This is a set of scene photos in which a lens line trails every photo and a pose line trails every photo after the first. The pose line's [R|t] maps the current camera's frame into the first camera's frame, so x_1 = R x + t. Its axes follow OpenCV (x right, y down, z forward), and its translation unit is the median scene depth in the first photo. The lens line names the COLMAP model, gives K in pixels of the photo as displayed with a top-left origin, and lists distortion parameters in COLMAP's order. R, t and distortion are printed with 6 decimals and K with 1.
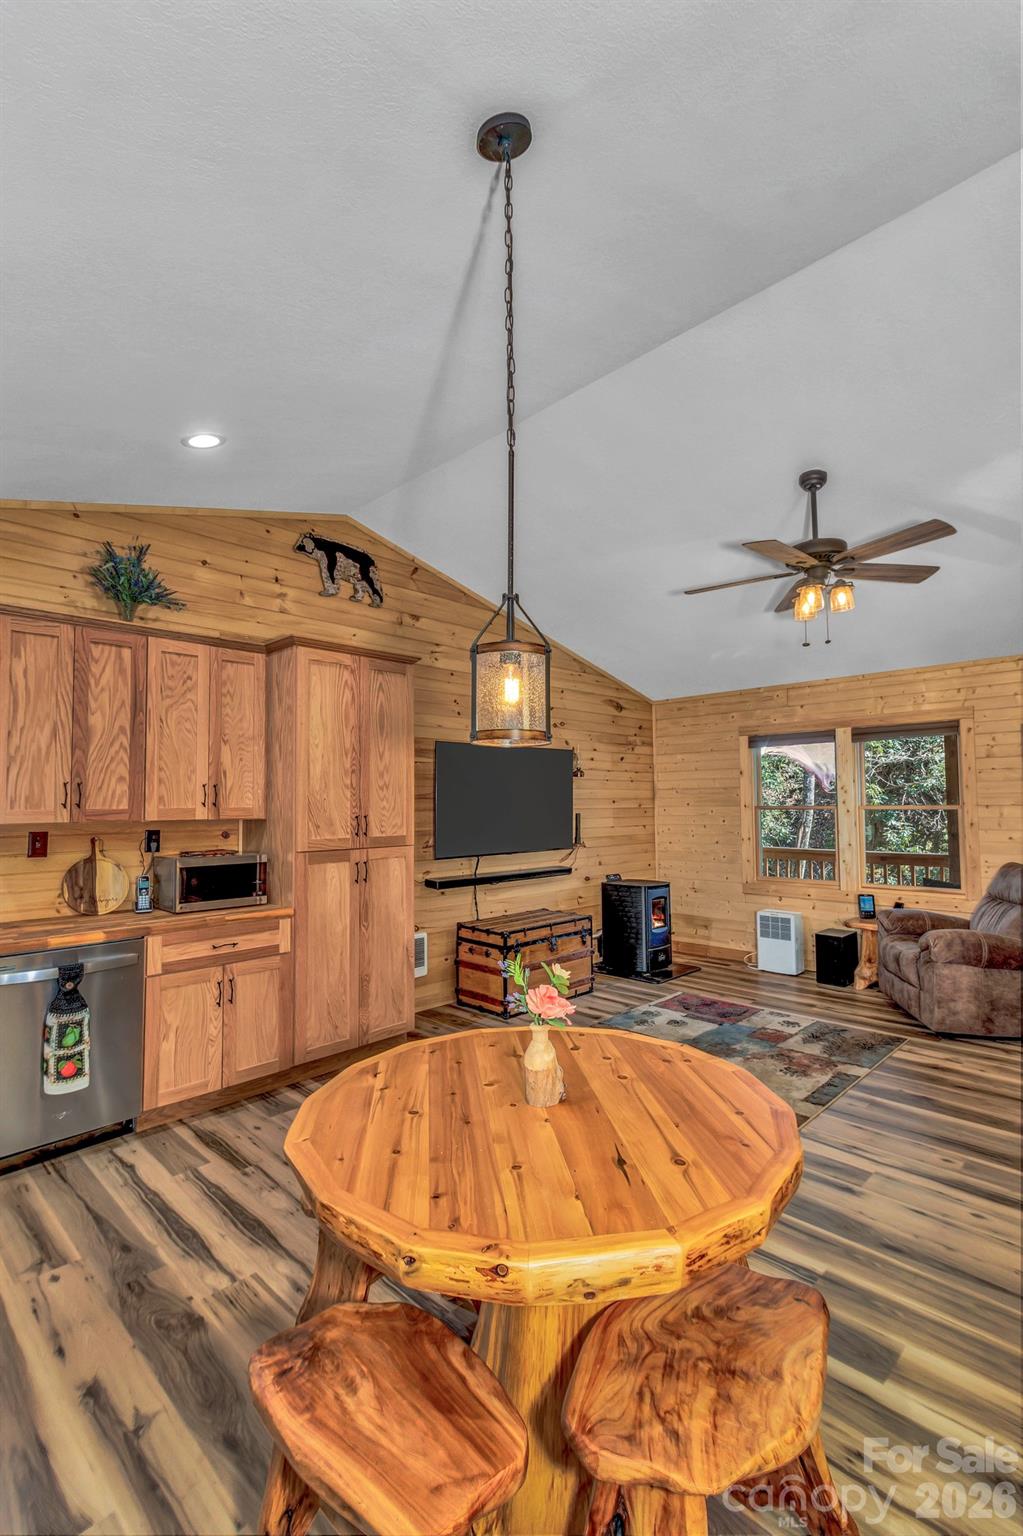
lens RADIAL K [[706.9, 0, 526.4], [0, 706.9, 767.3], [0, 0, 1]] dist [0.001933, 0.001080]
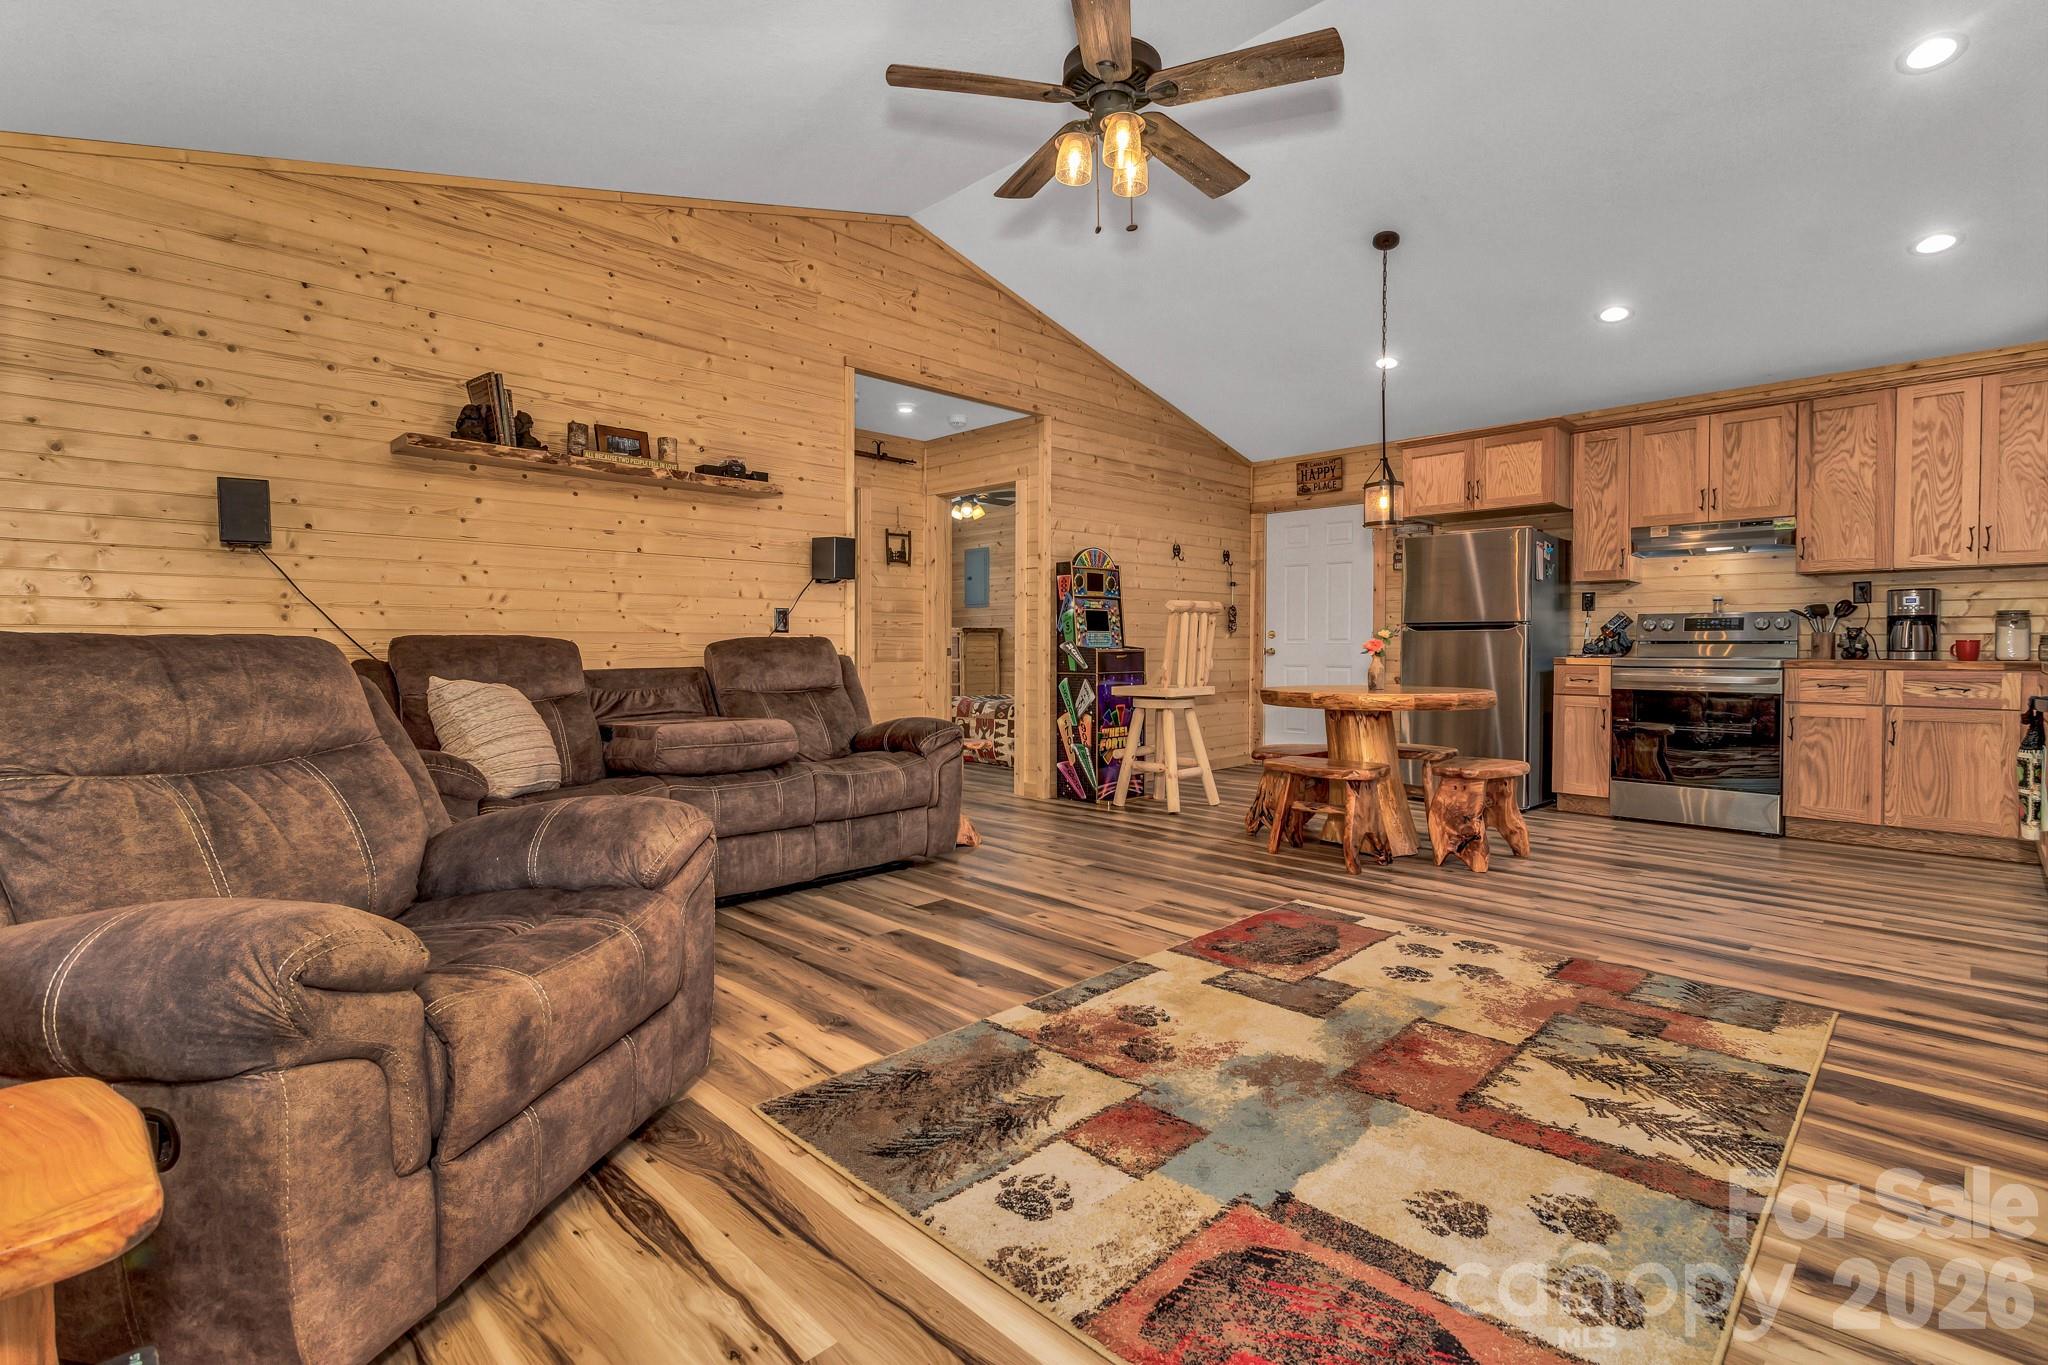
lens RADIAL K [[942.5, 0, 1030.3], [0, 942.5, 658.8], [0, 0, 1]] dist [0.001933, 0.001080]
pose [[-0.999898, 0.008068, 0.011752, 0.449313], [0.007638, 0.999318, -0.036141, 0.203089], [-0.012035, -0.036047, -0.999278, 1.680675]]
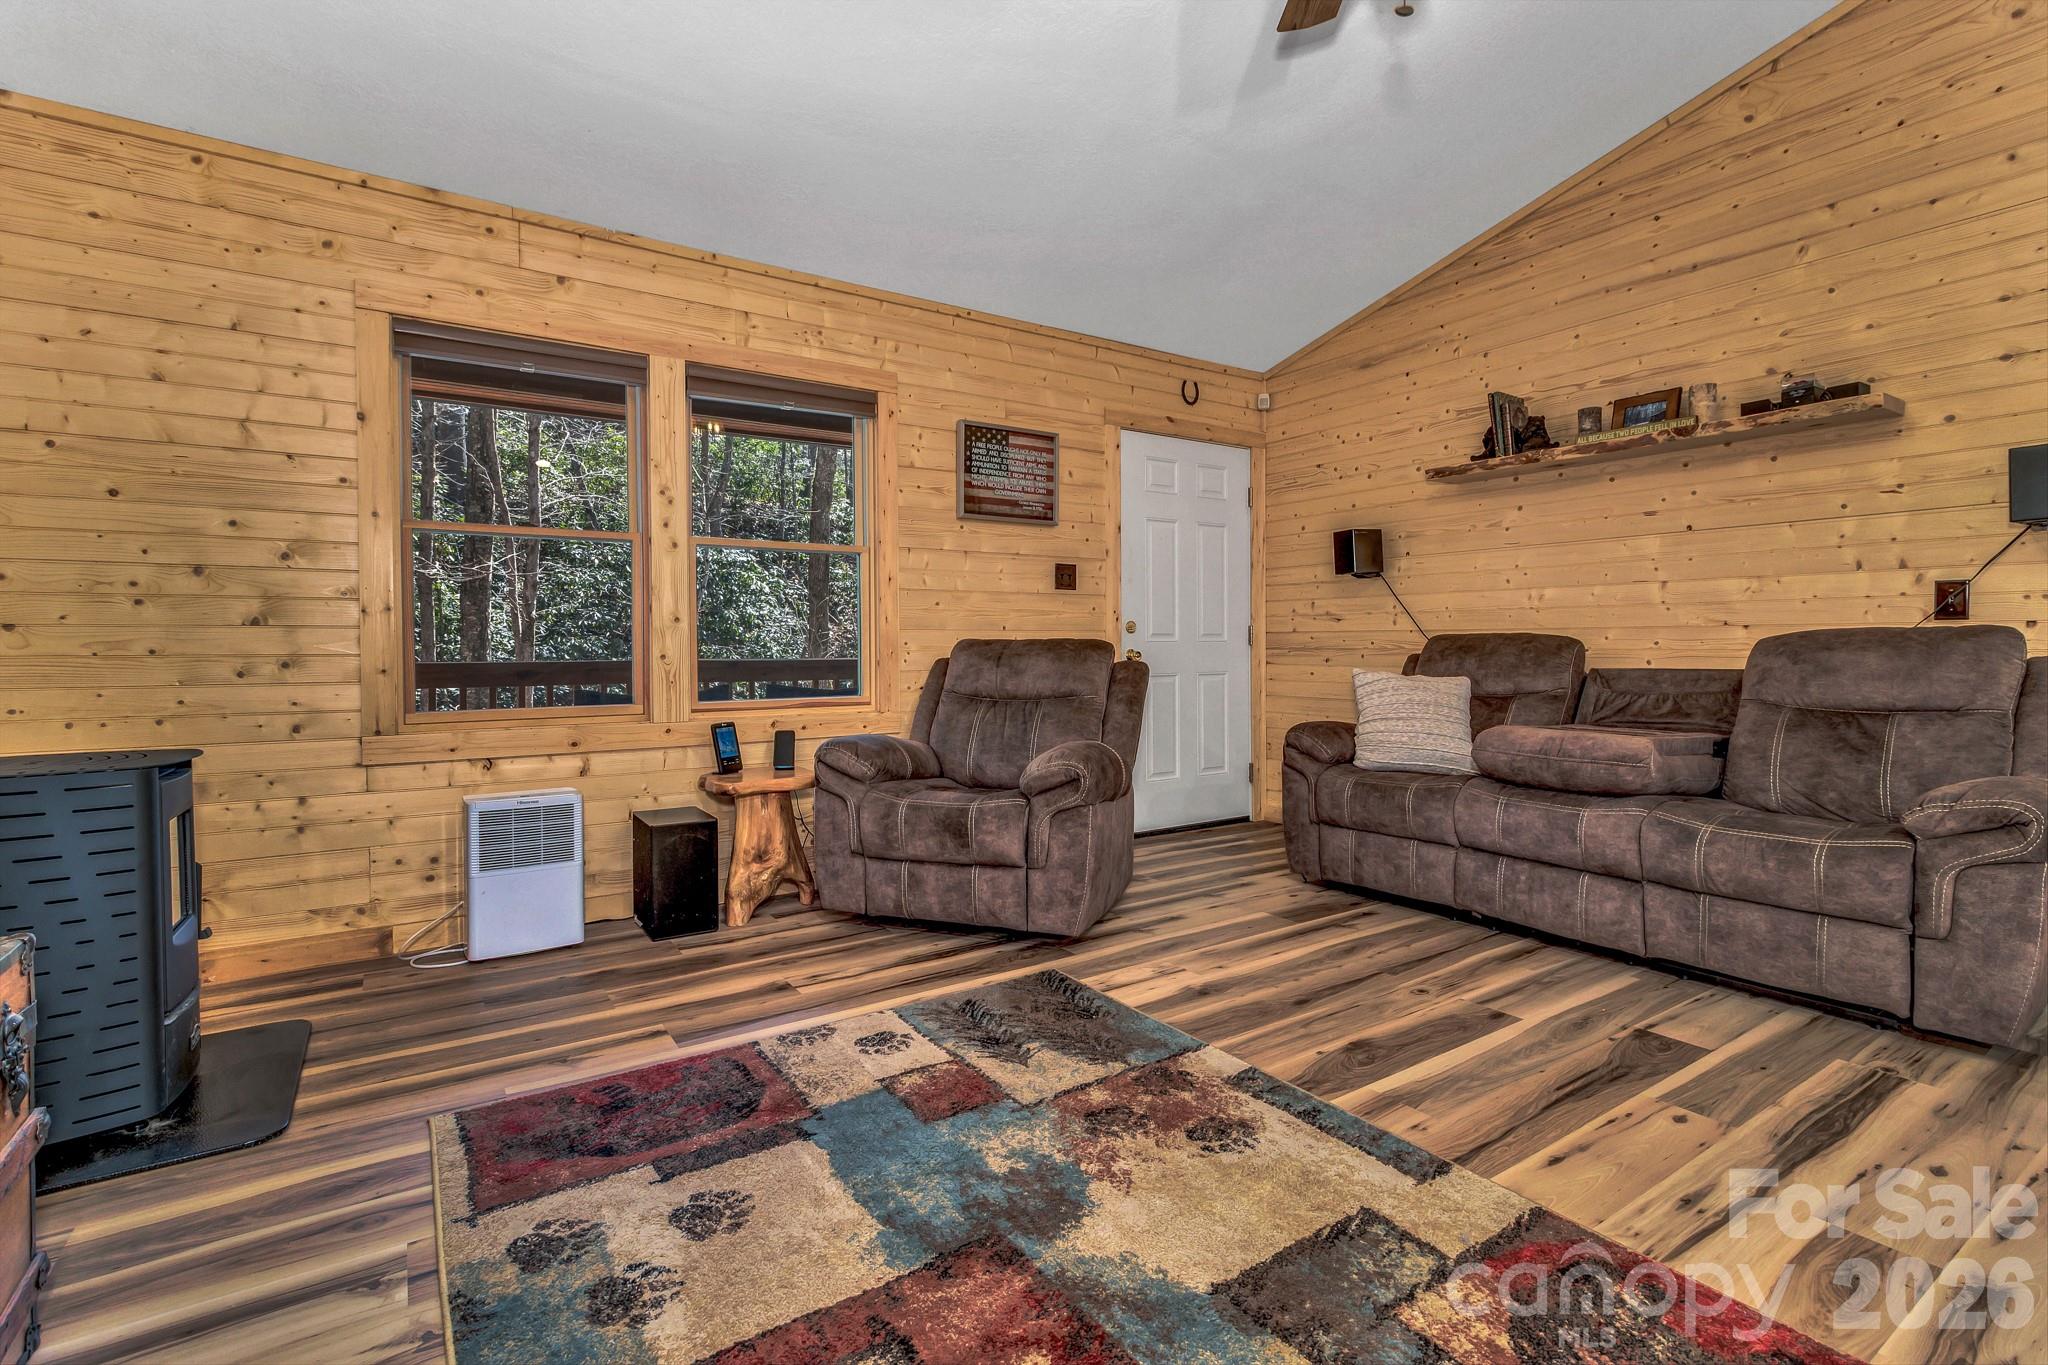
lens RADIAL K [[942.5, 0, 1025.2], [0, 942.5, 660.2], [0, 0, 1]] dist [0.001933, 0.001080]
pose [[0.210586, -0.006683, 0.977552, -0.130552], [-0.047737, 0.998713, 0.017111, 0.176851], [-0.976409, -0.050269, 0.209997, 1.012319]]
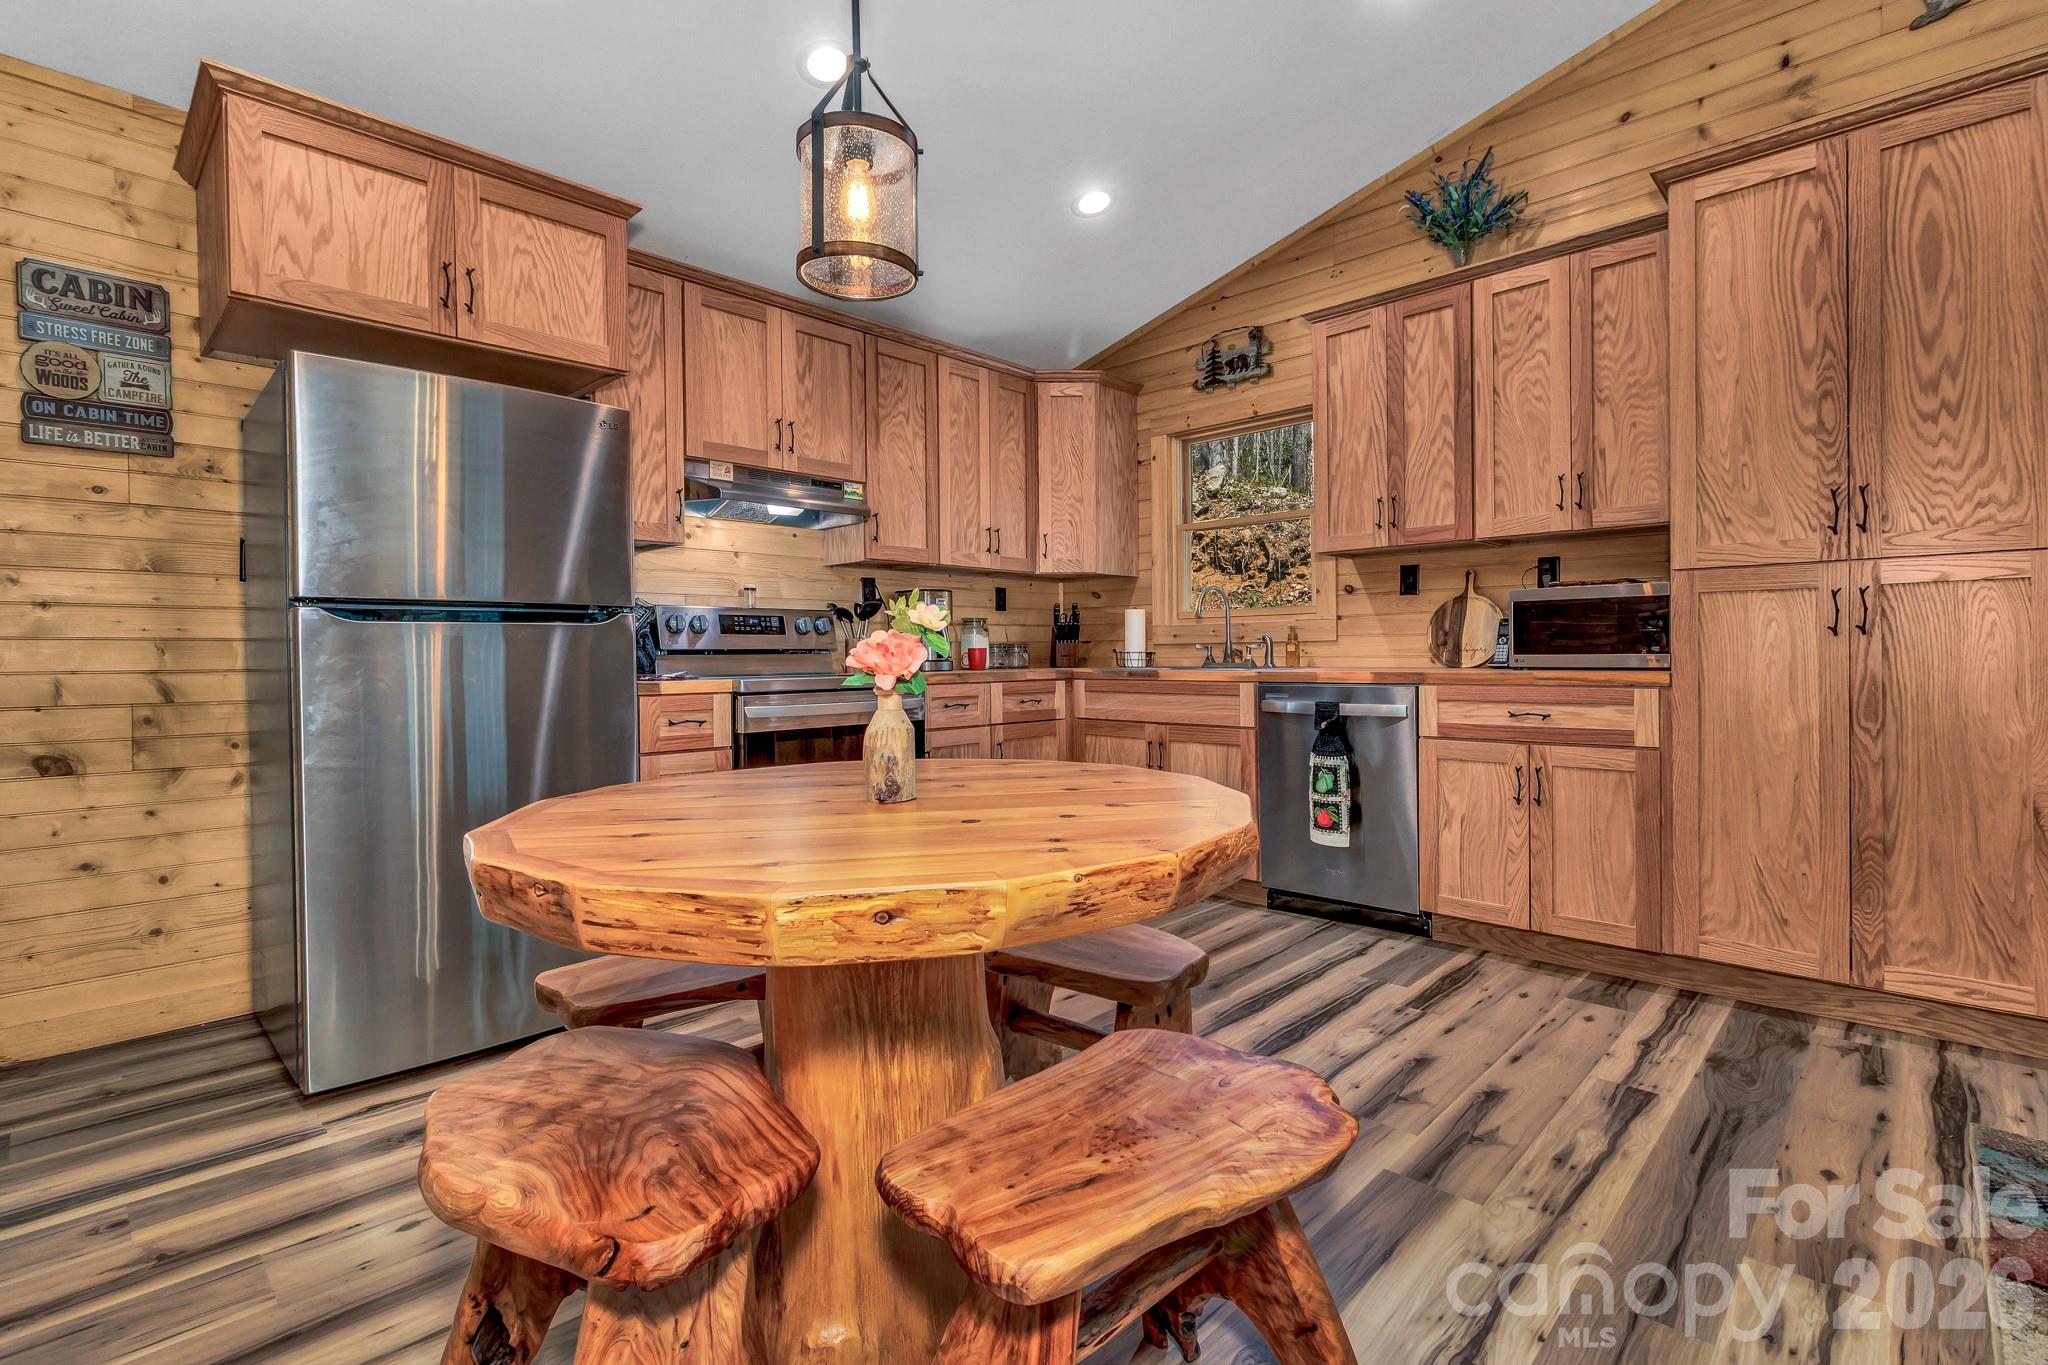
lens RADIAL K [[942.5, 0, 1027.1], [0, 942.5, 659.5], [0, 0, 1]] dist [0.001933, 0.001080]
pose [[0.005715, 0.015093, -0.999870, 0.390439], [0.062215, 0.997944, 0.015419, 0.143354], [0.998046, -0.062295, 0.004764, 0.485591]]
